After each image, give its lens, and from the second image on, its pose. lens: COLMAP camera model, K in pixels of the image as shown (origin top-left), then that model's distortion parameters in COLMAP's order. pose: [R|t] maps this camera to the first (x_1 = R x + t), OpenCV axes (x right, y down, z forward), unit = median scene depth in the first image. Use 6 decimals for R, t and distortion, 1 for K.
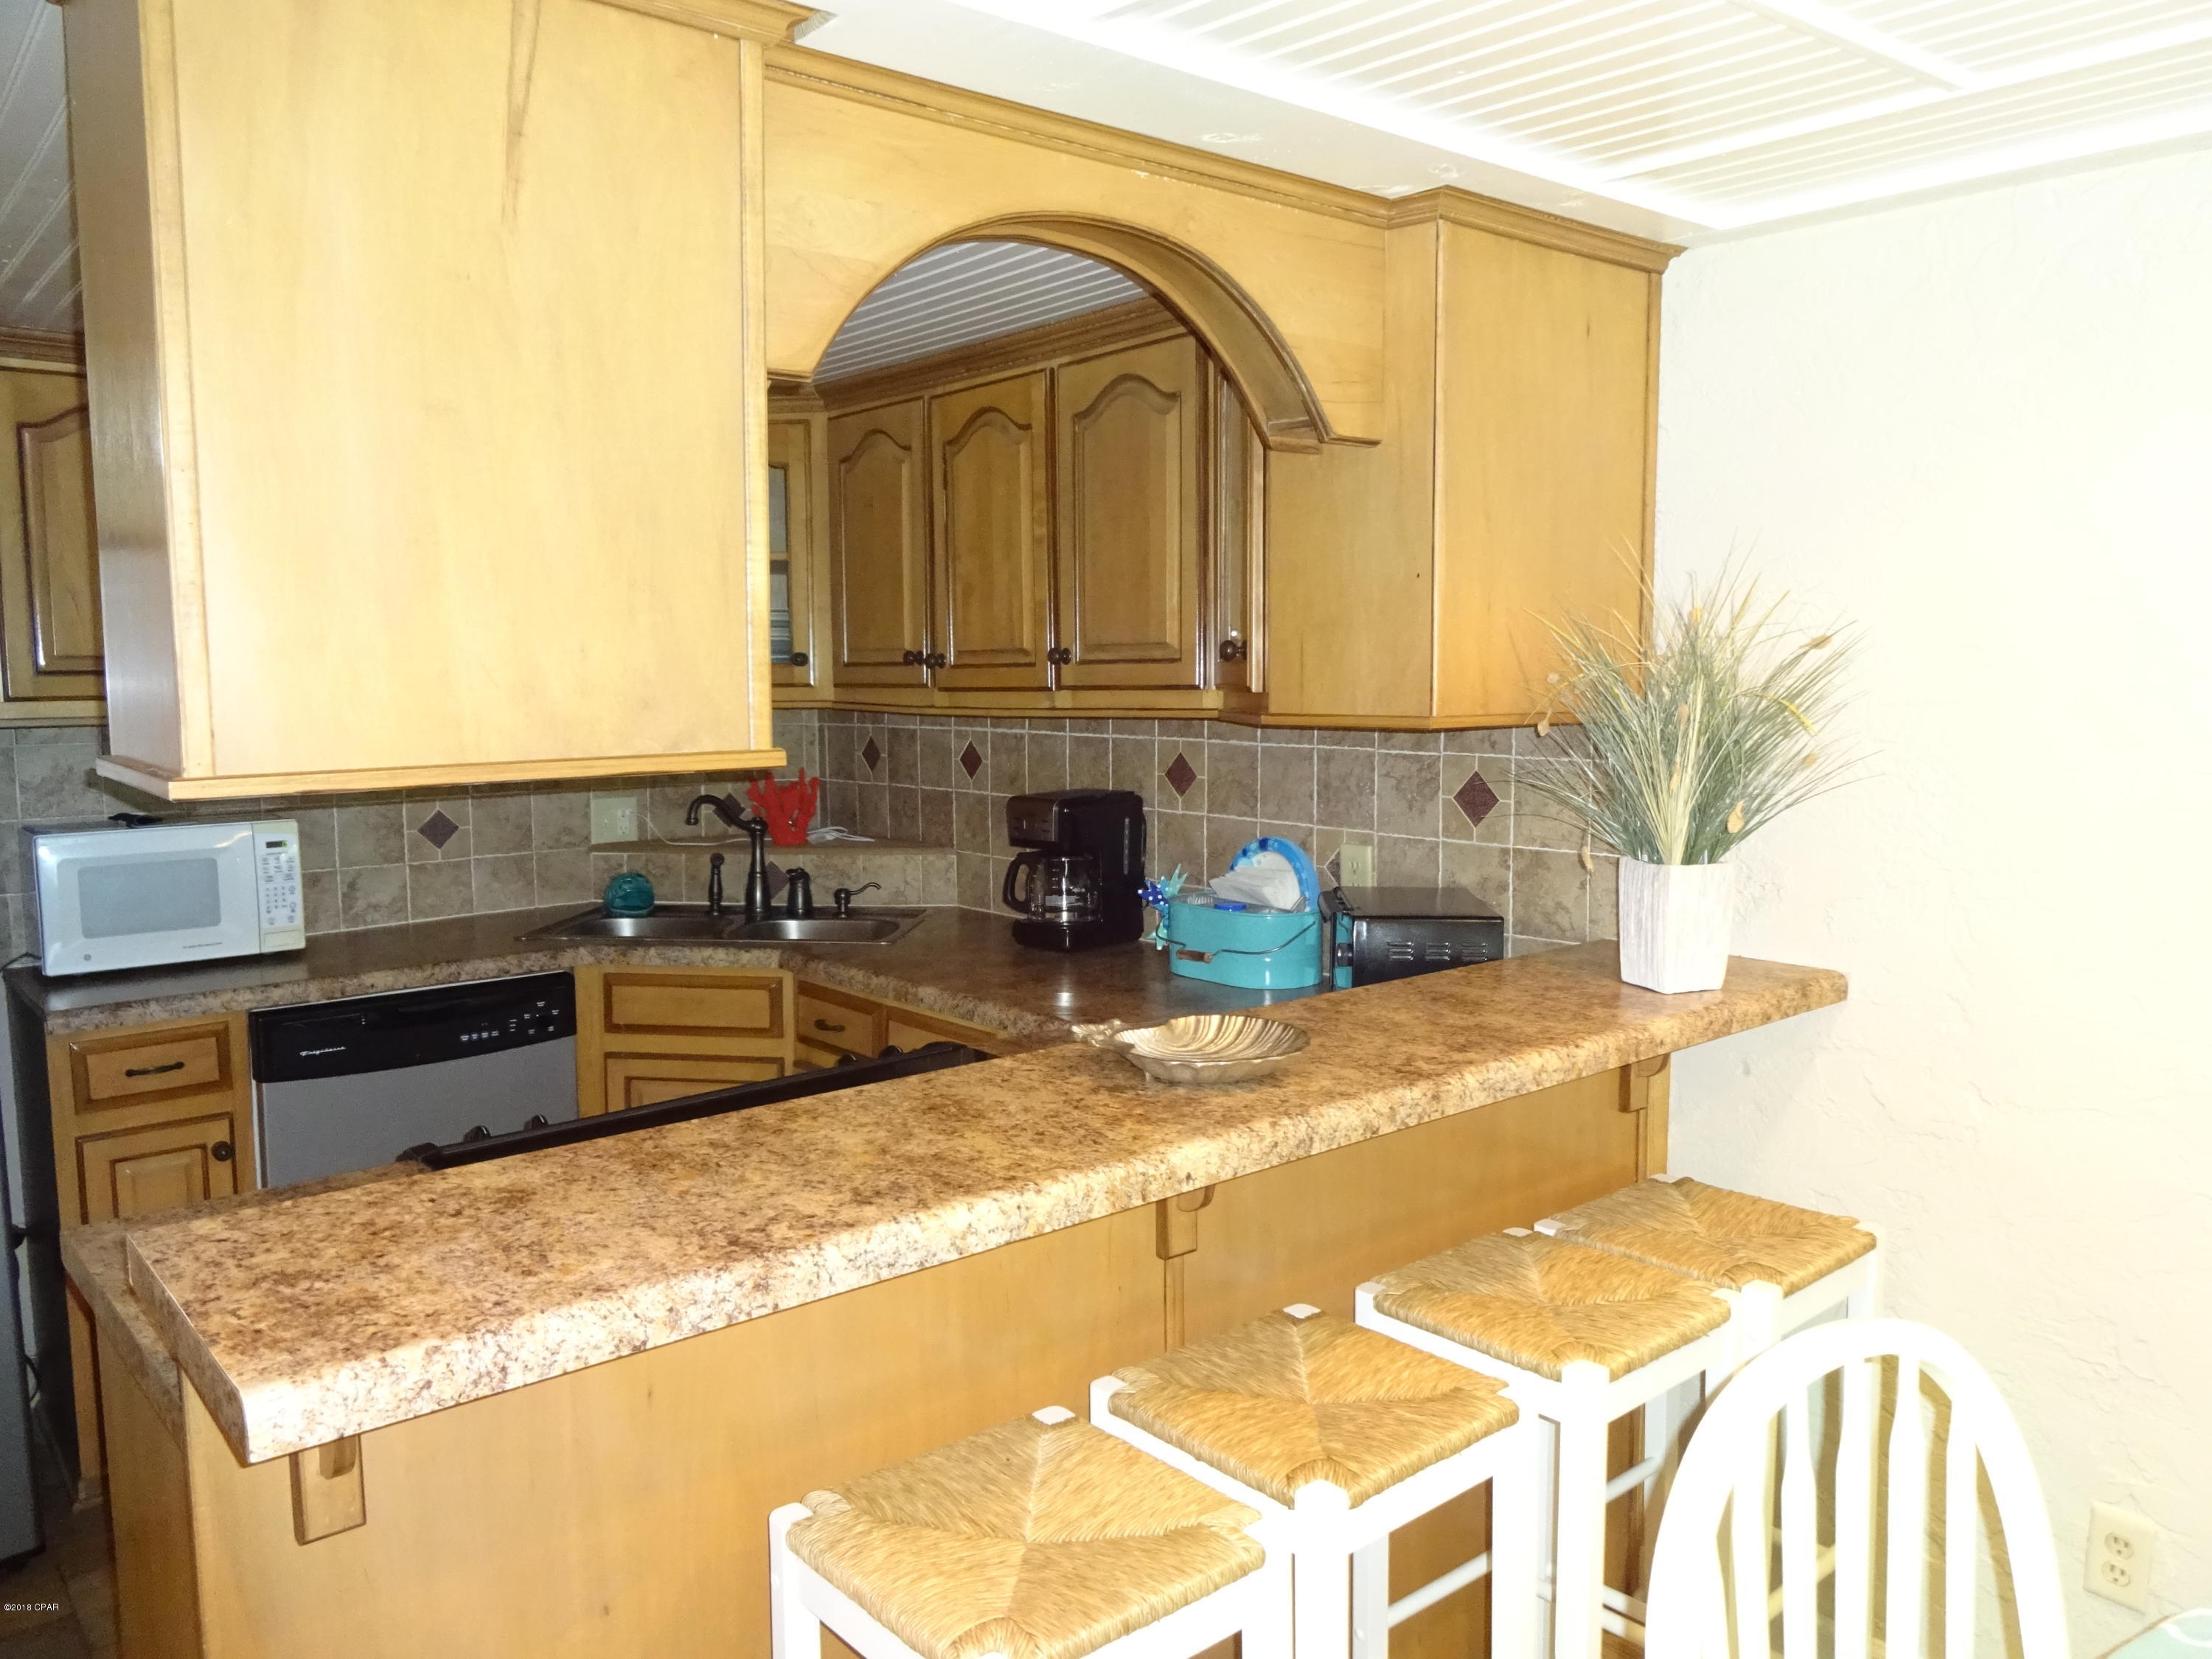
lens RADIAL K [[1637.6, 0, 1097.2], [0, 1637.6, 819.0], [0, 0, 1]] dist [-0.006286, 0.000908]
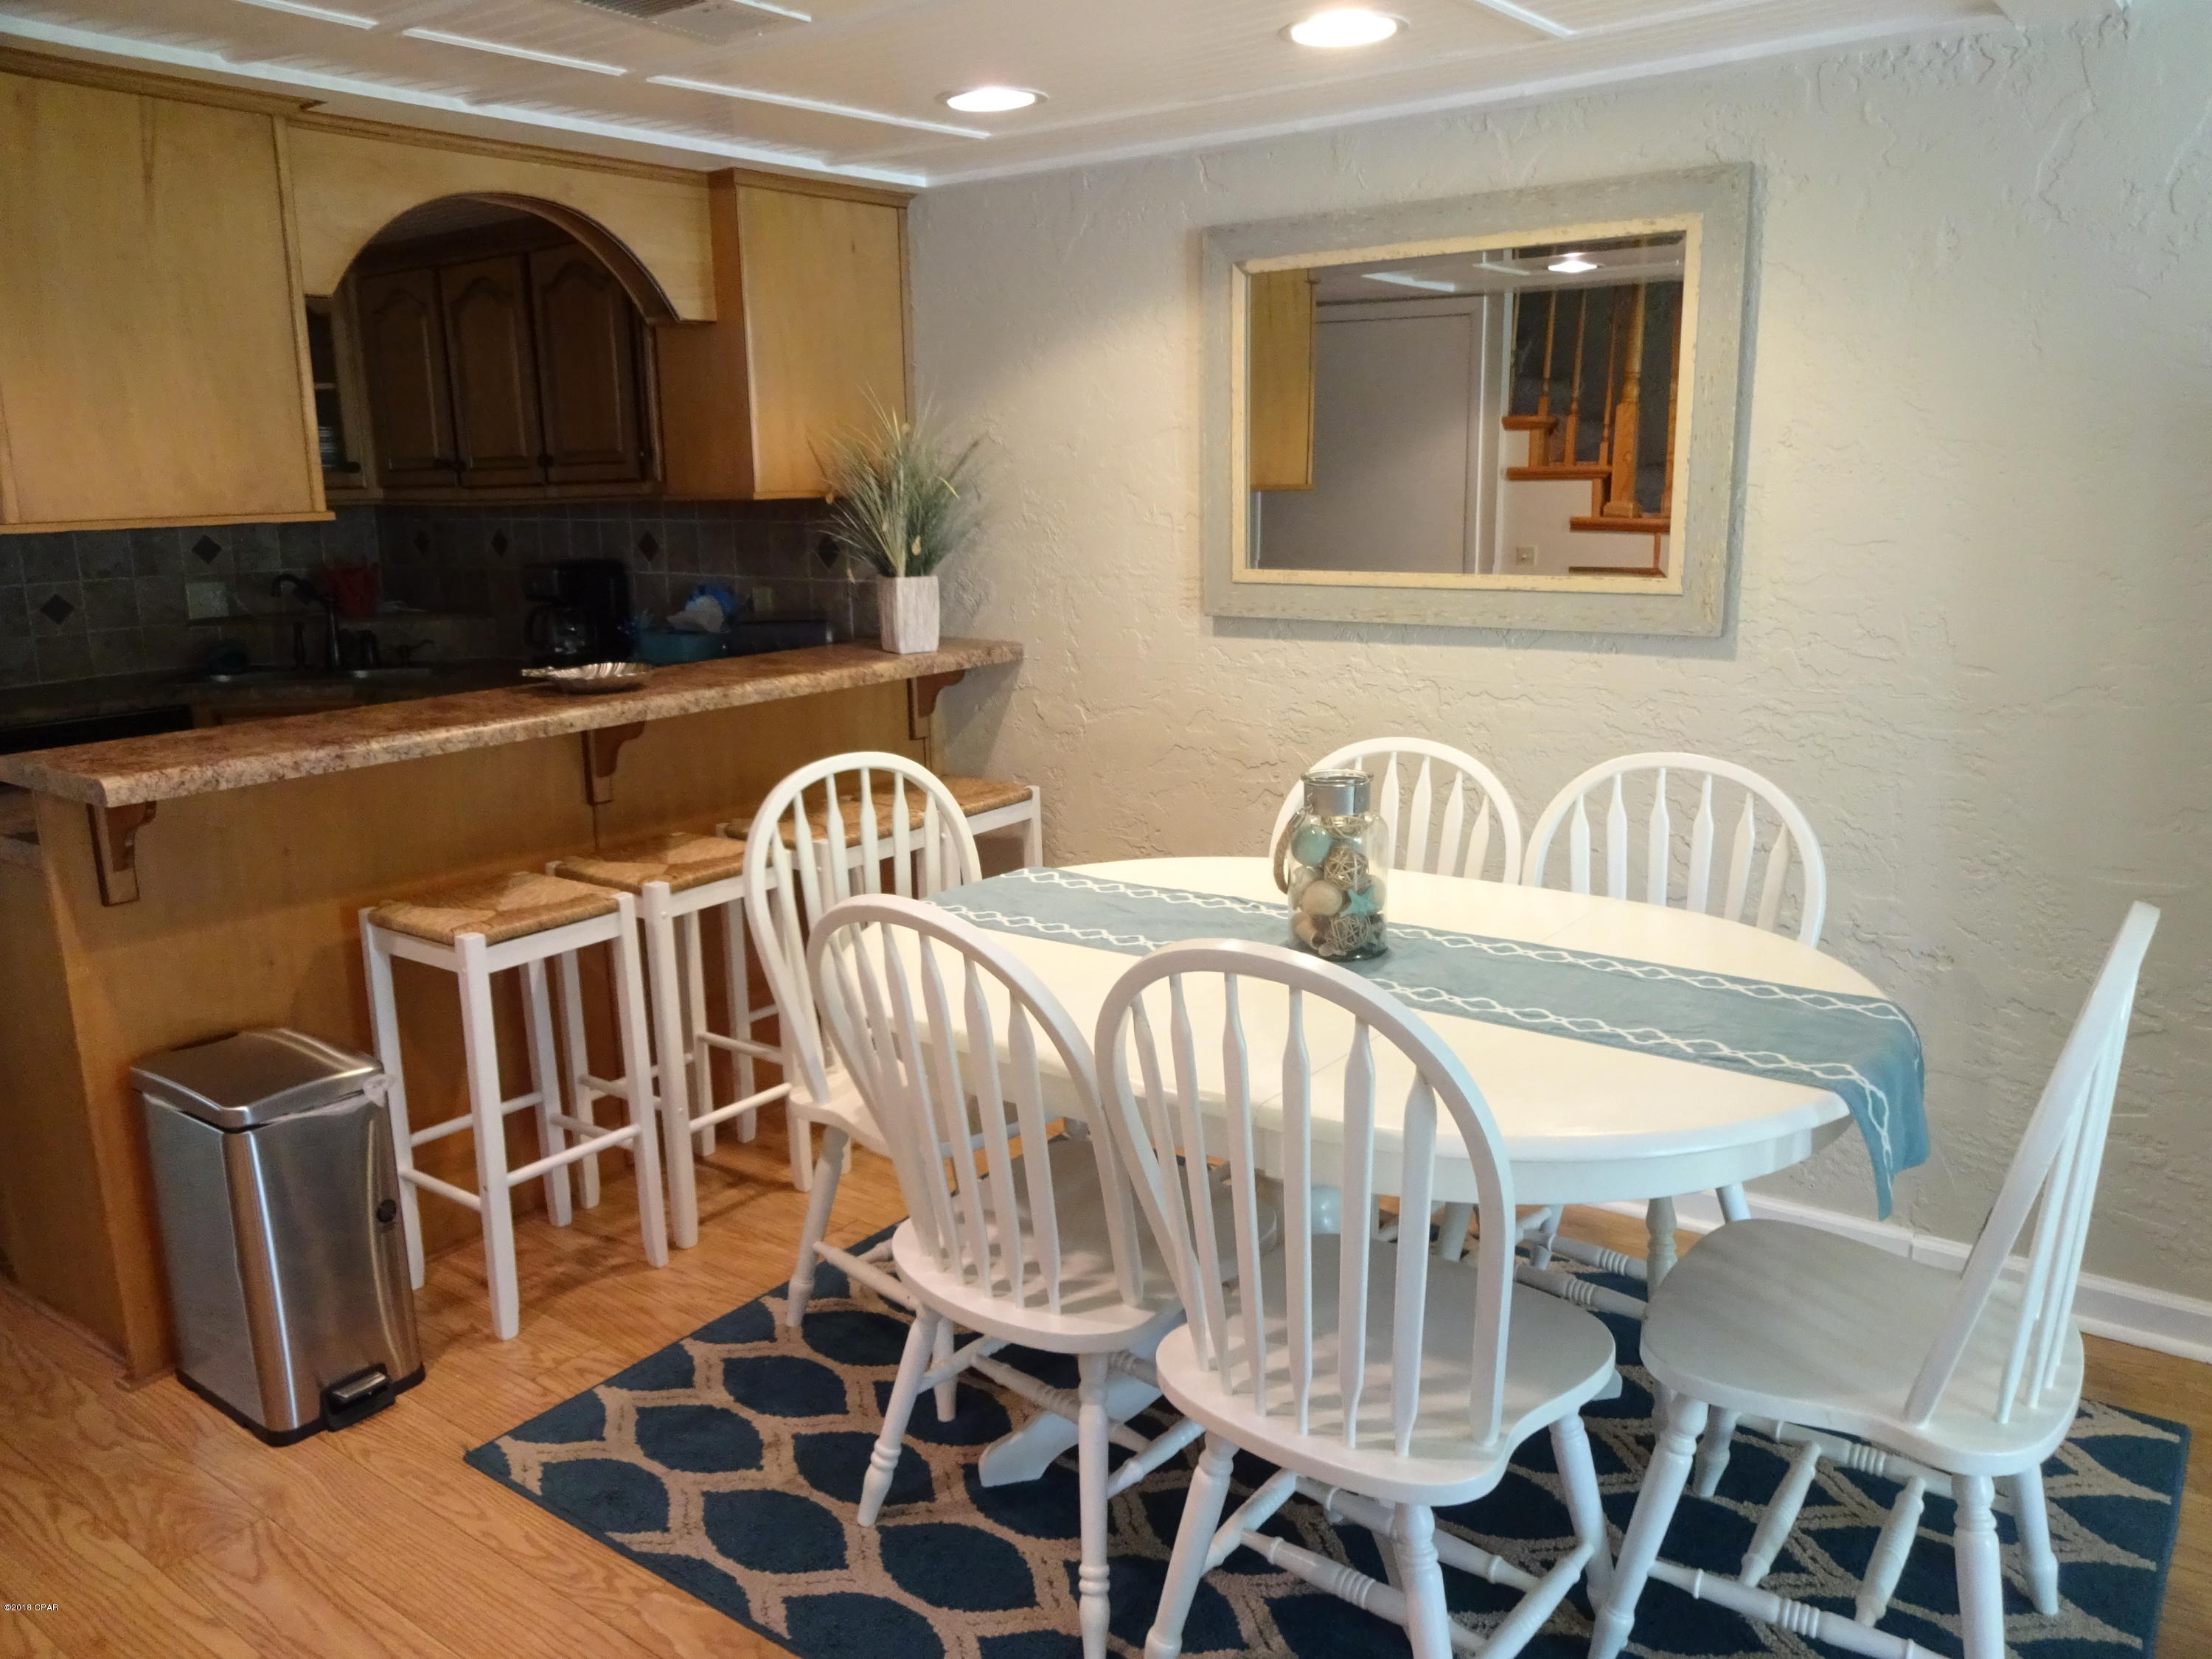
lens RADIAL K [[1637.6, 0, 1097.2], [0, 1637.6, 819.0], [0, 0, 1]] dist [-0.006286, 0.000908]
pose [[0.973739, -0.060469, 0.219490, 0.106939], [0.035138, 0.992447, 0.117532, 0.055934], [-0.224940, -0.106733, 0.968509, -0.488500]]
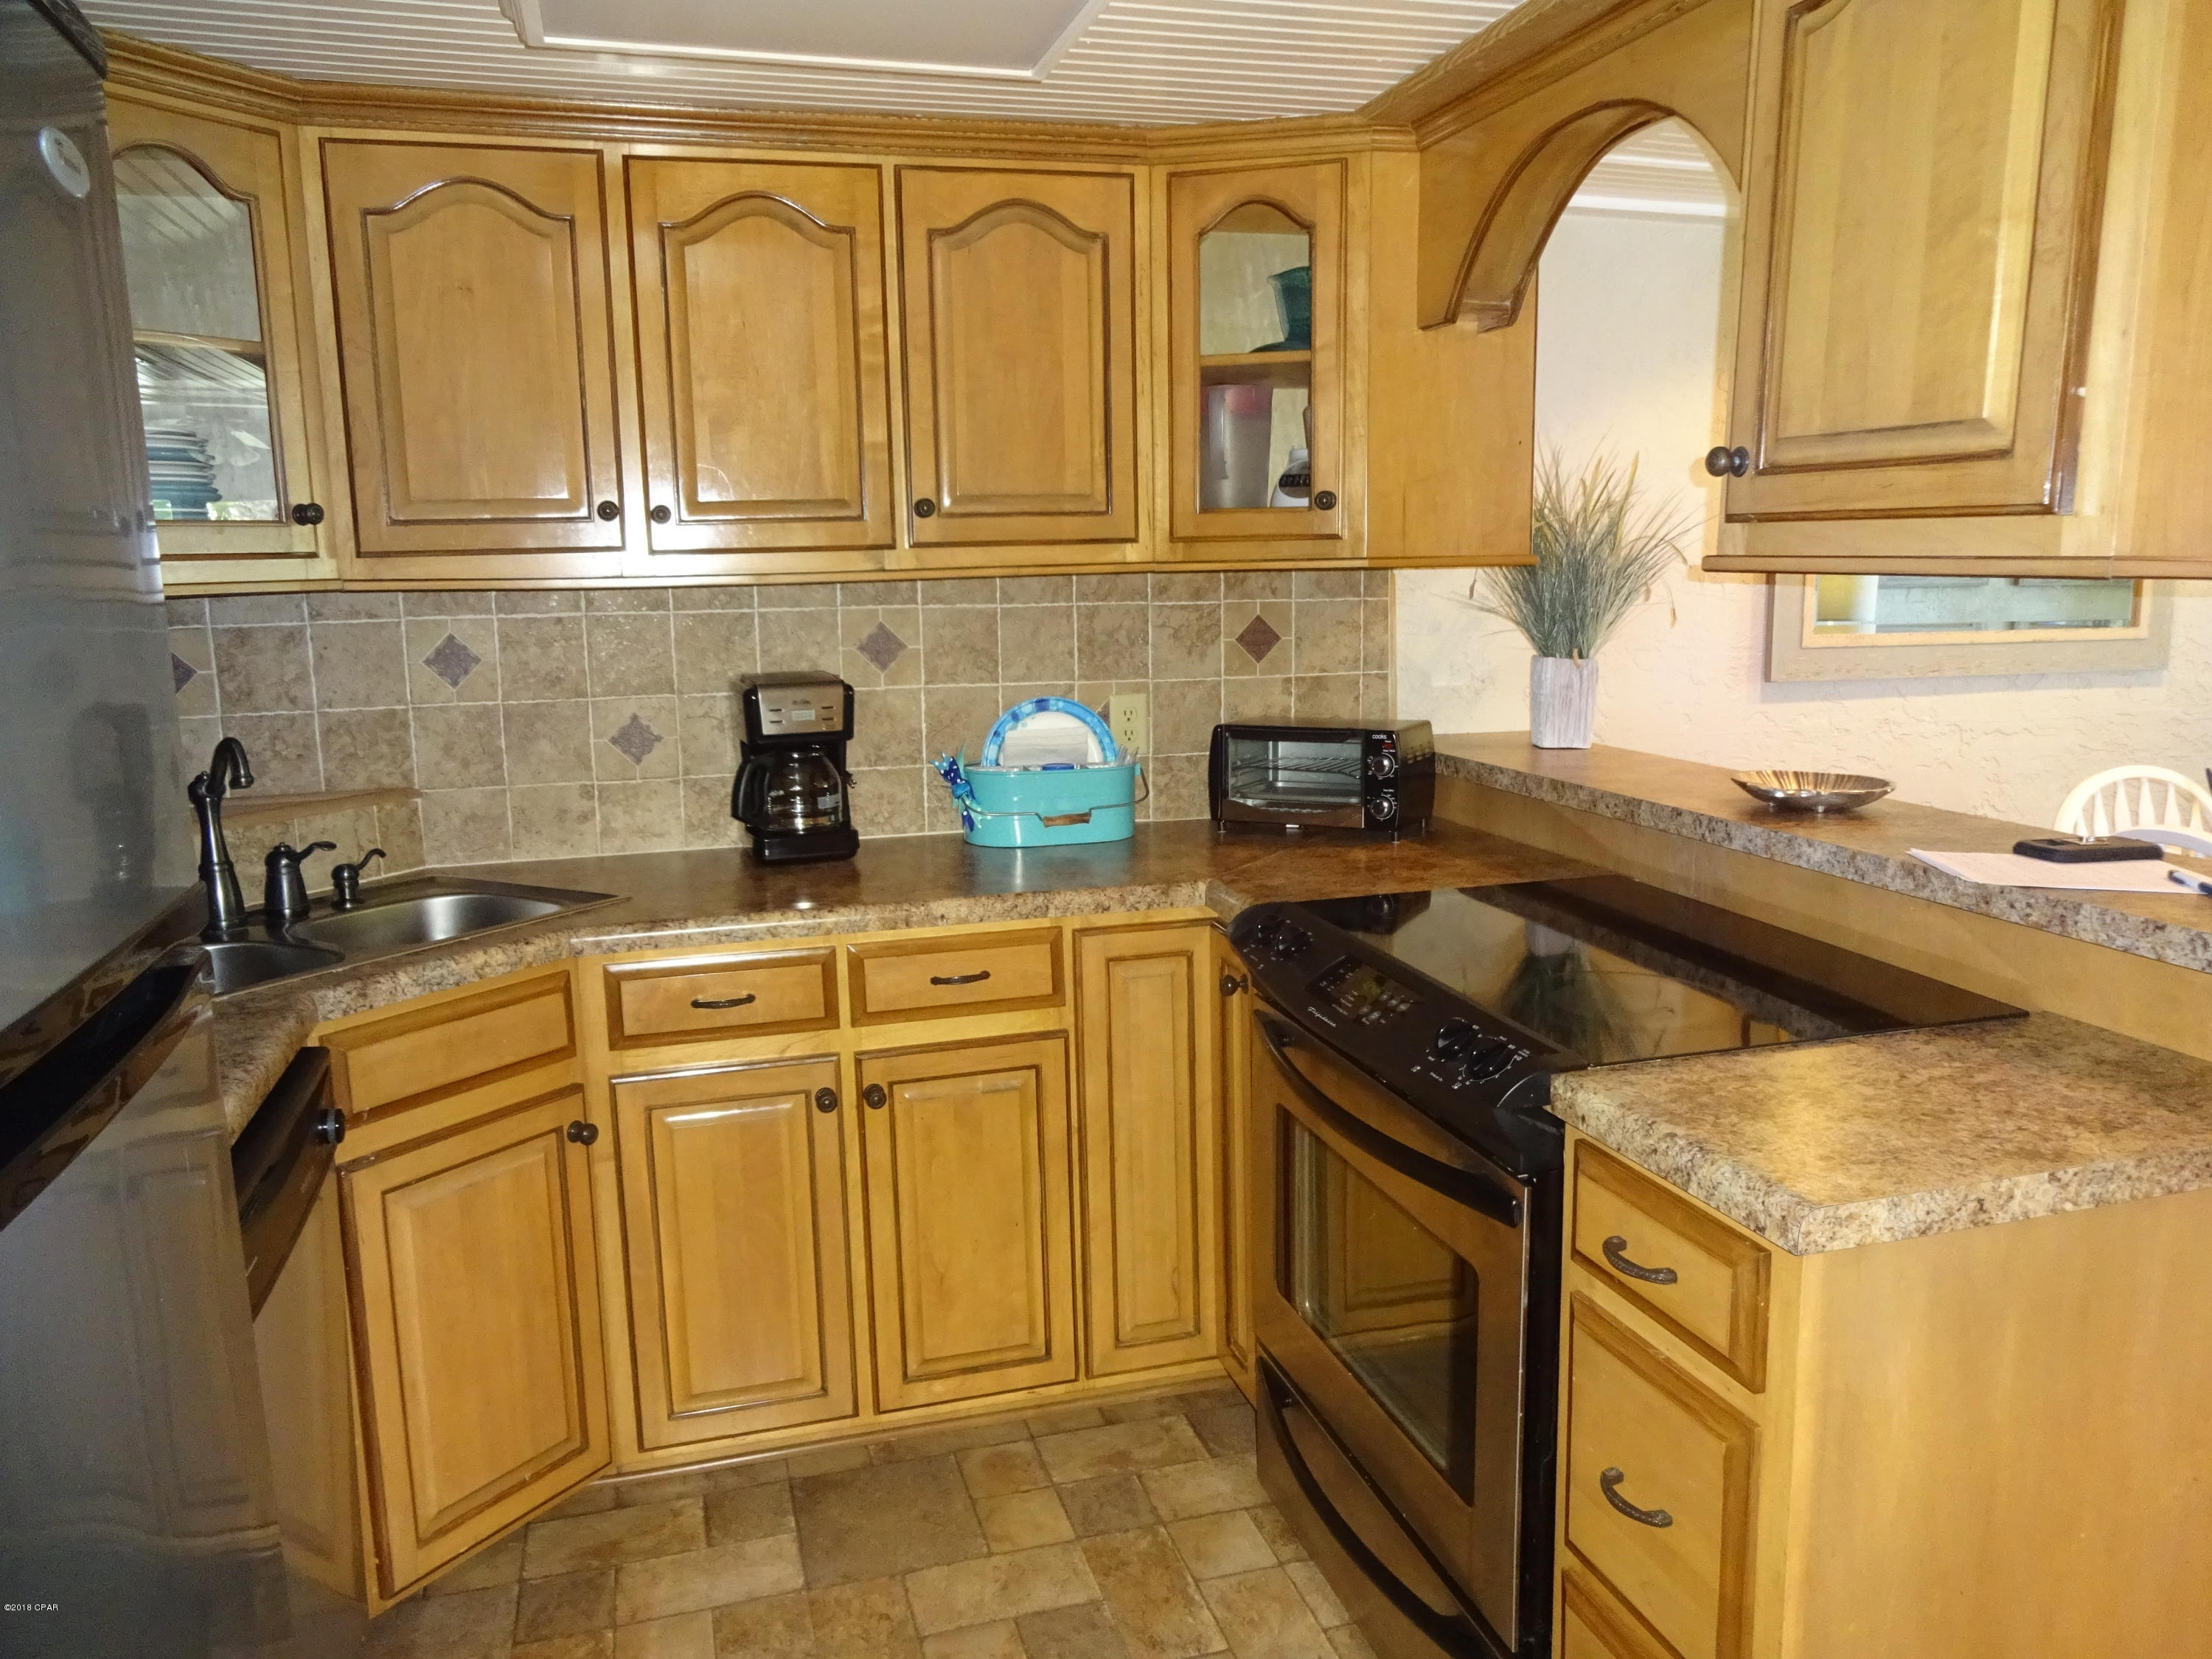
lens RADIAL K [[1735.6, 0, 1103.9], [0, 1735.6, 886.2], [0, 0, 1]] dist [-0.066924, 0.003295]
pose [[0.383144, -0.171264, 0.907672, -0.812847], [0.097662, 0.984664, 0.144566, -0.023619], [-0.918511, 0.033255, 0.393994, 0.527918]]
